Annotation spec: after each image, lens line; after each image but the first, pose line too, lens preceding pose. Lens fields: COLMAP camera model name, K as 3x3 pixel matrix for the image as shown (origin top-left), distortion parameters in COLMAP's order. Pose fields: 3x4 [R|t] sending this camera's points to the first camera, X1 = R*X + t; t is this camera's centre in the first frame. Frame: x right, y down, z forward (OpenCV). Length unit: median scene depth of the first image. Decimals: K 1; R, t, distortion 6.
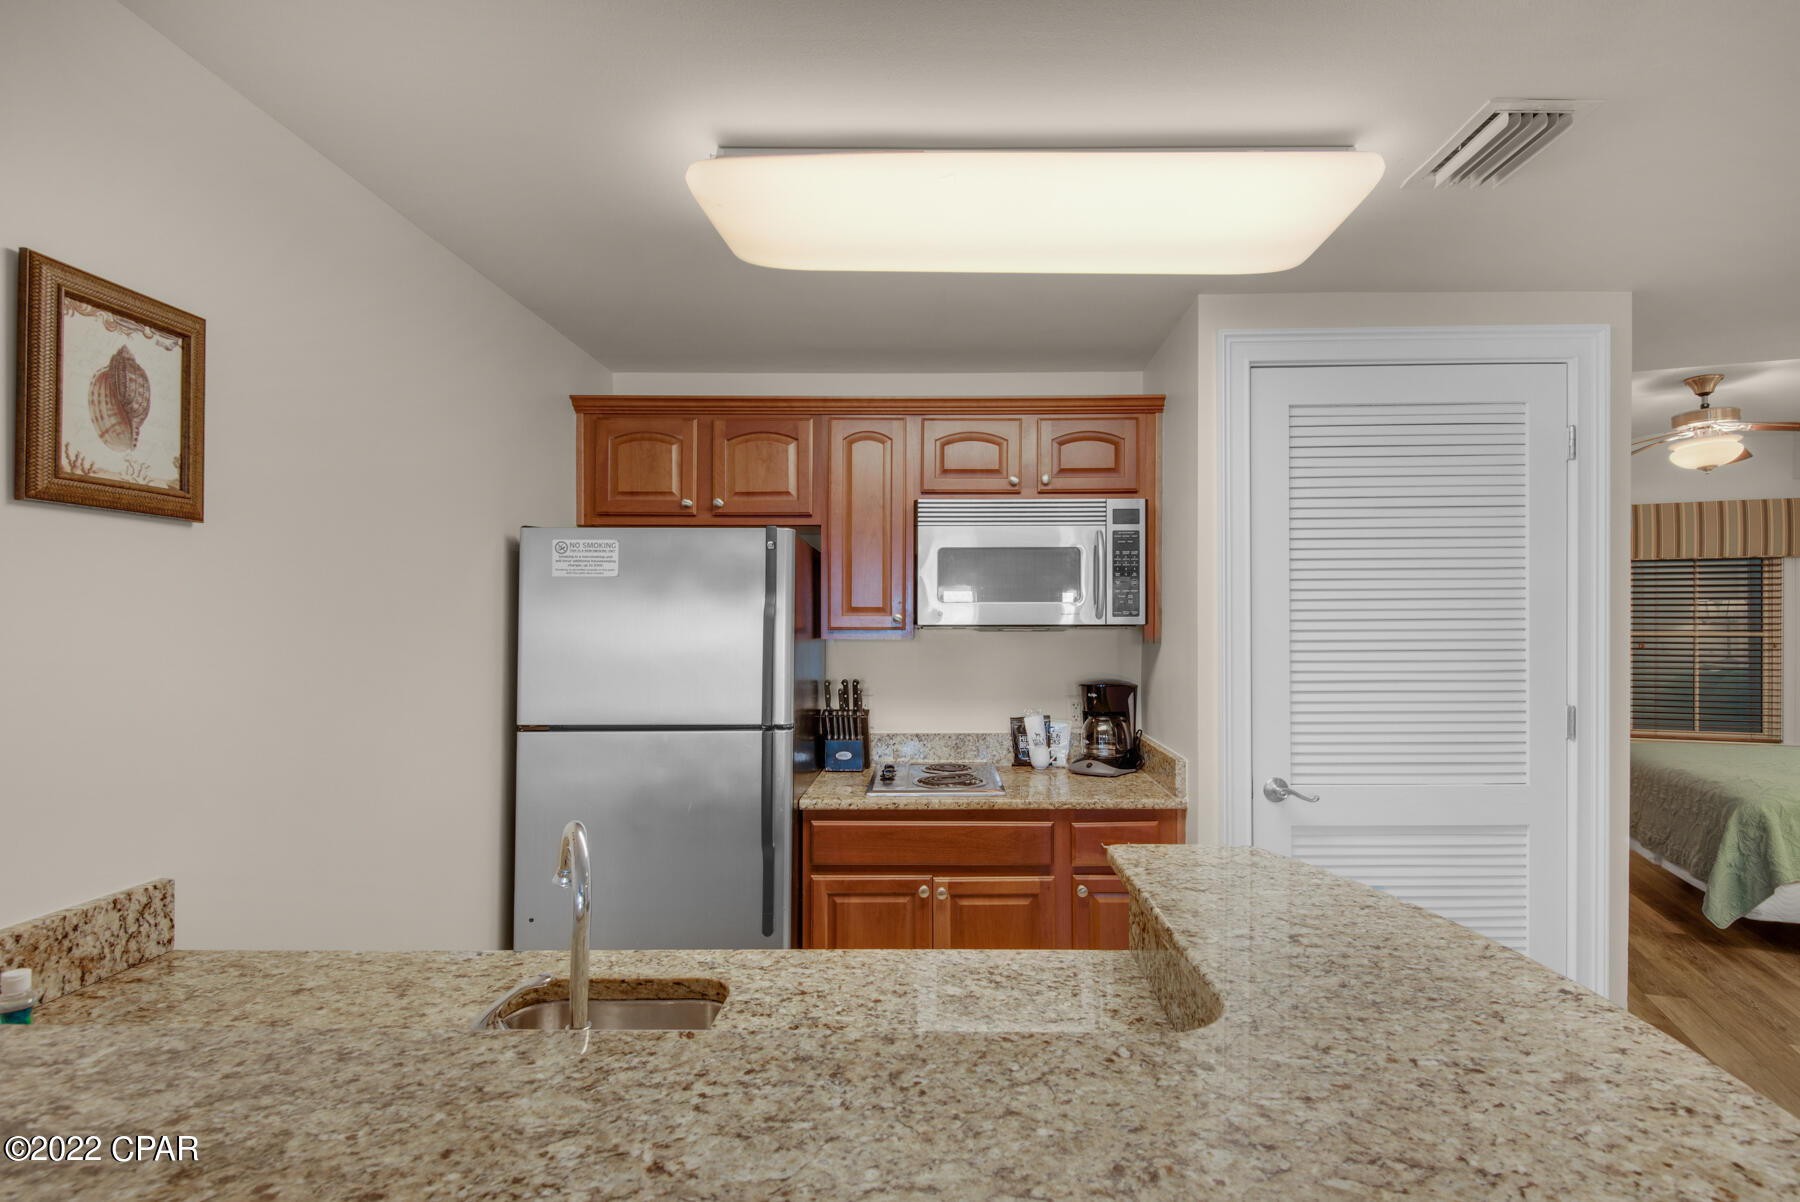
lens RADIAL K [[883.2, 0, 928.6], [0, 883.2, 617.7], [0, 0, 1]] dist [0.016234, -0.019089]
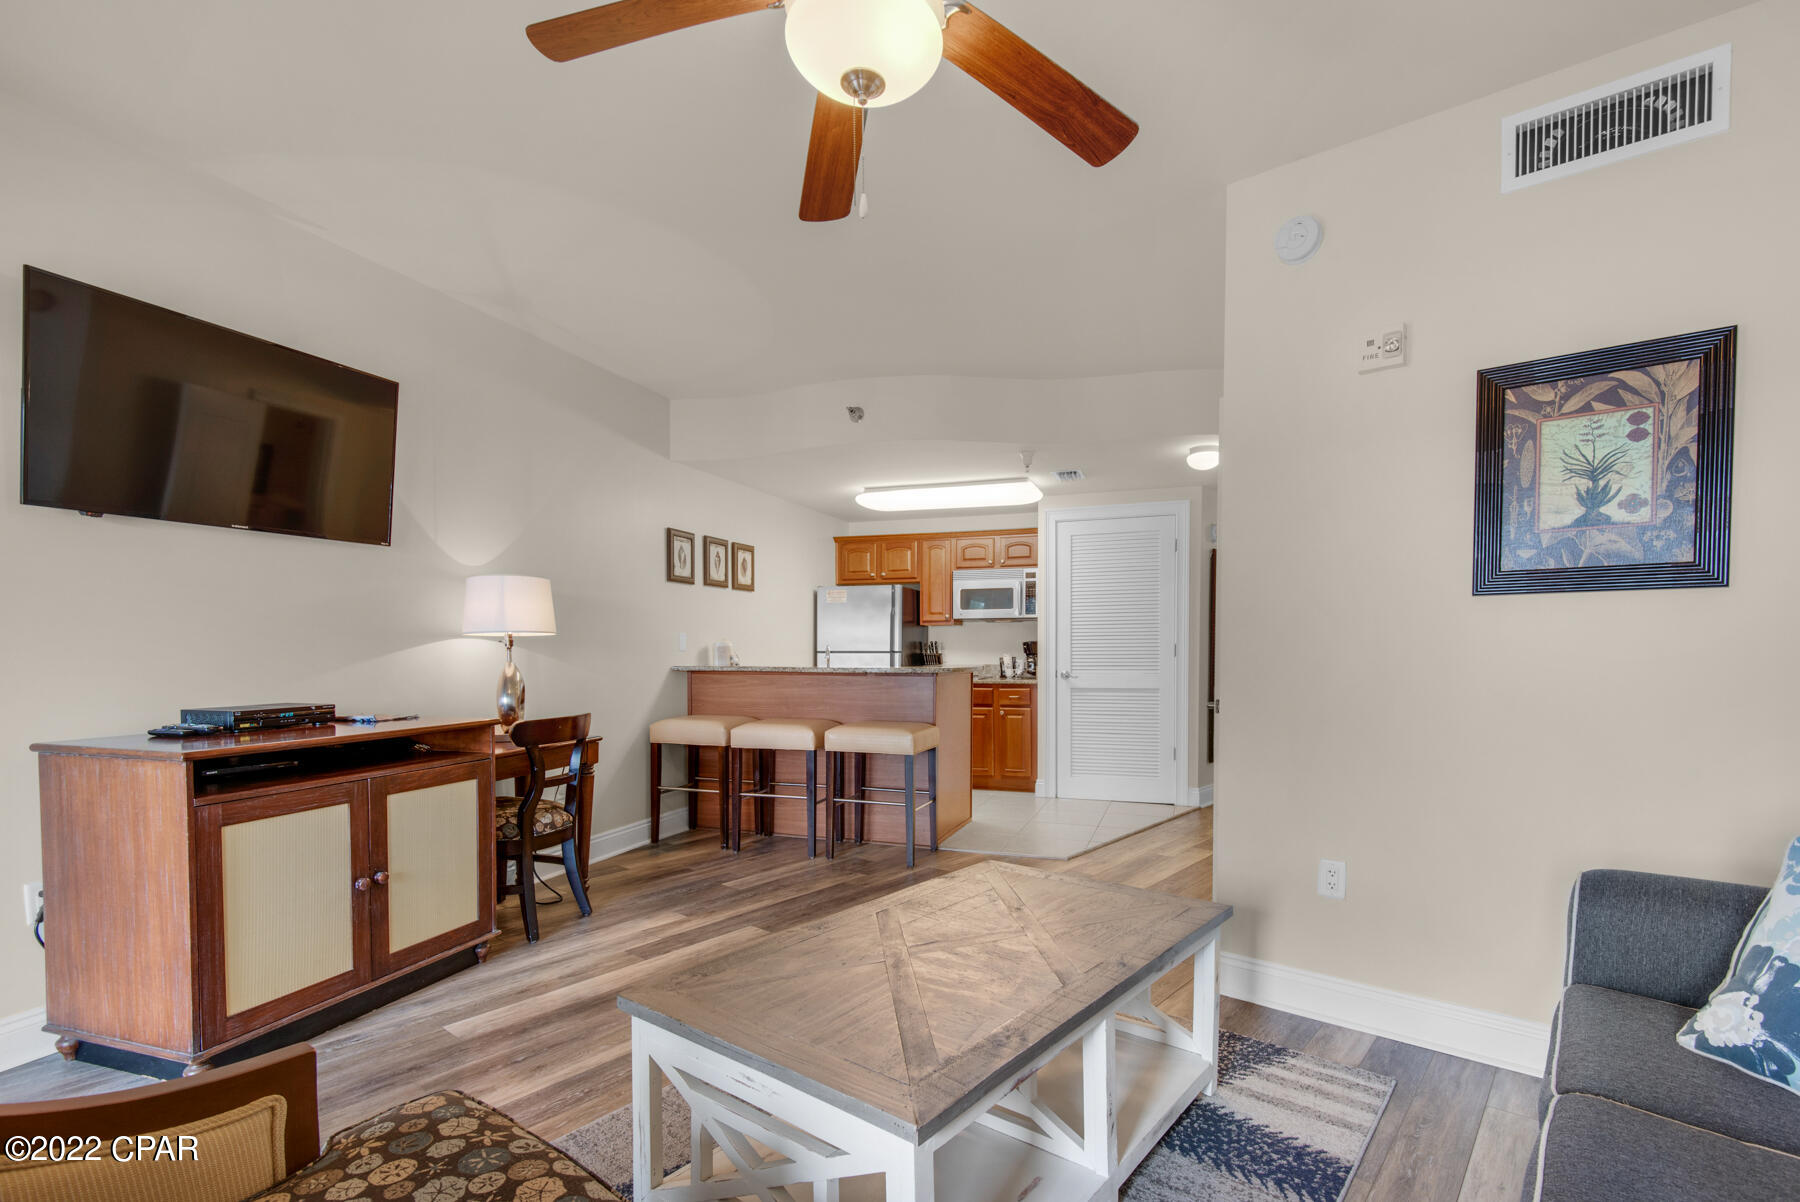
lens RADIAL K [[816.5, 0, 910.4], [0, 816.5, 667.7], [0, 0, 1]] dist [-0.001868, -0.000681]
pose [[0.952106, 0.005780, -0.305714, 0.644548], [0.003953, 0.999505, 0.031210, 0.082730], [0.305743, -0.030924, 0.951612, -1.445771]]
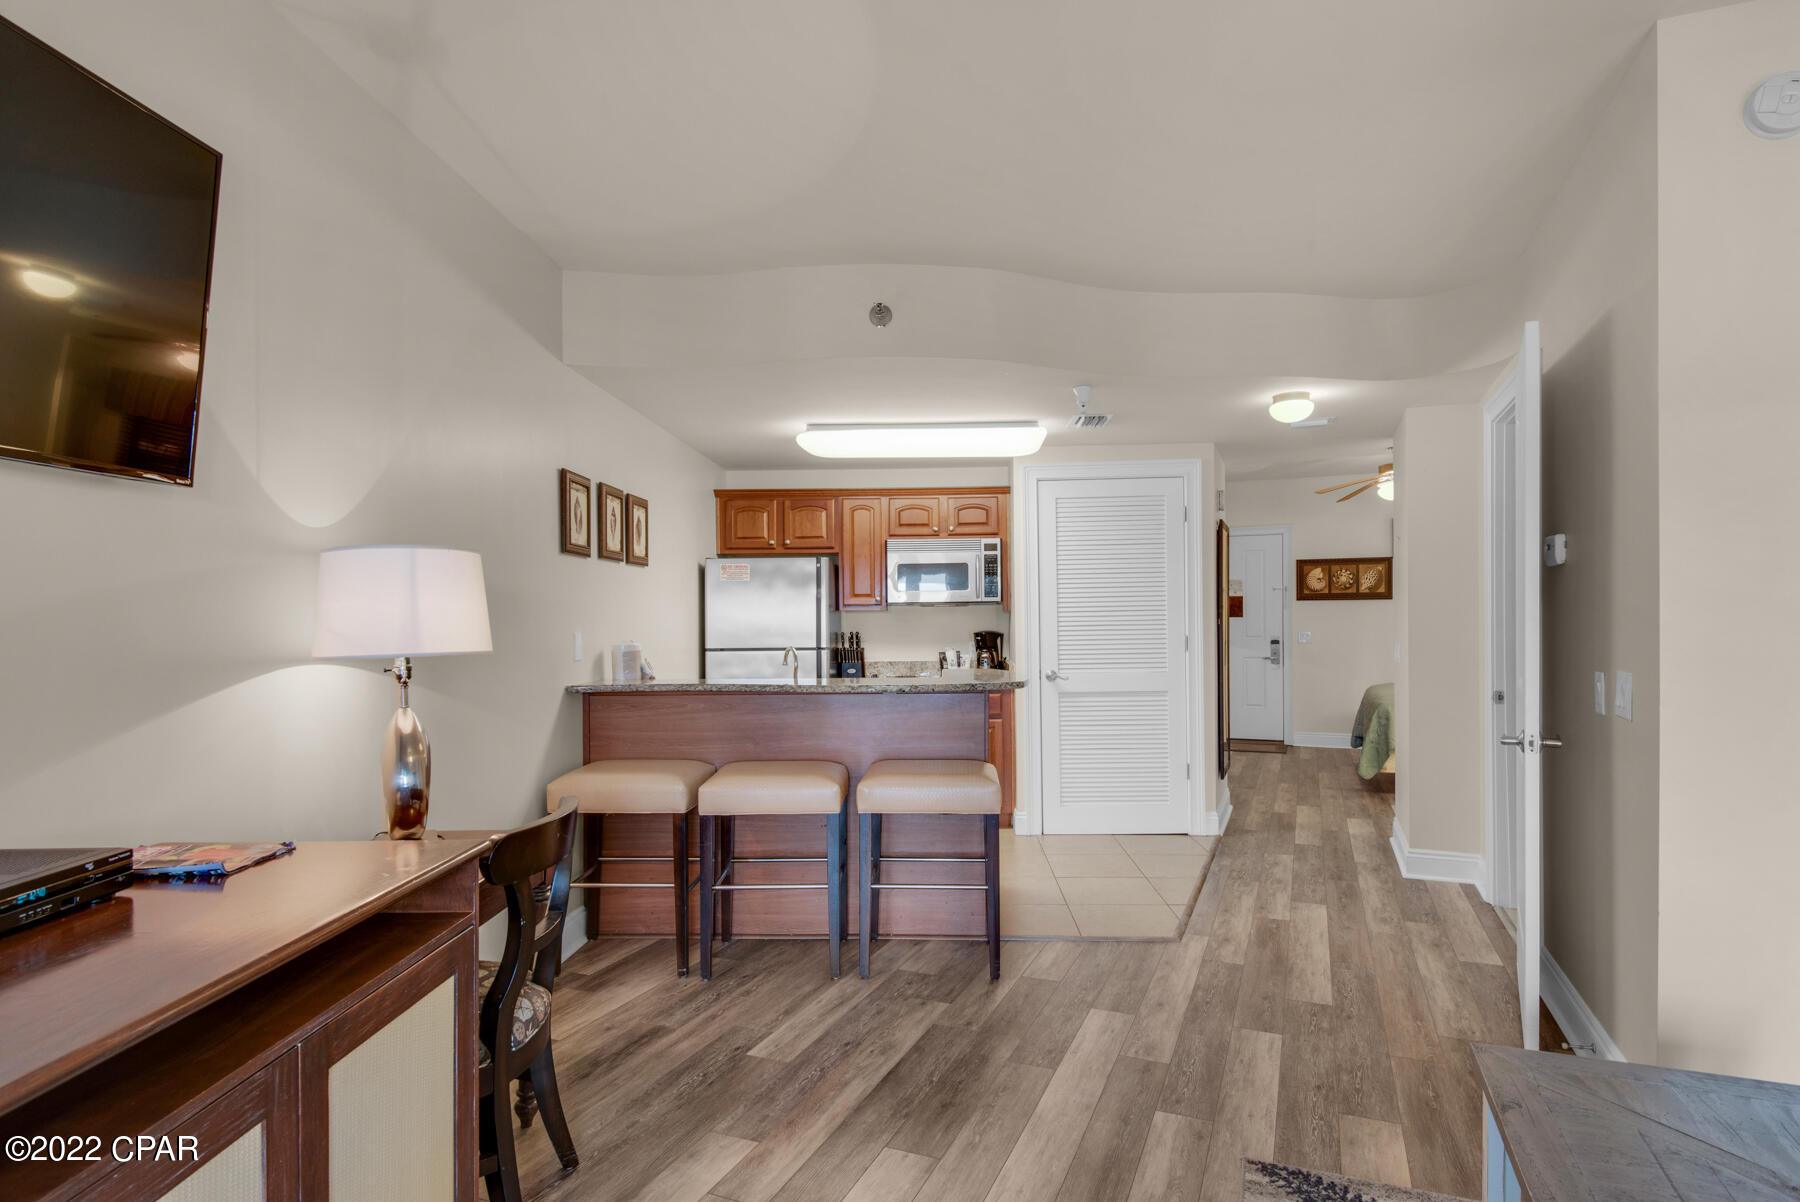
lens RADIAL K [[946.9, 0, 911.7], [0, 946.9, 611.7], [0, 0, 1]] dist [0.002340, -0.000213]
pose [[0.999789, -0.010488, -0.017679, 0.083428], [0.010457, 0.999944, -0.001827, 0.035296], [0.017697, 0.001642, 0.999842, -1.202580]]
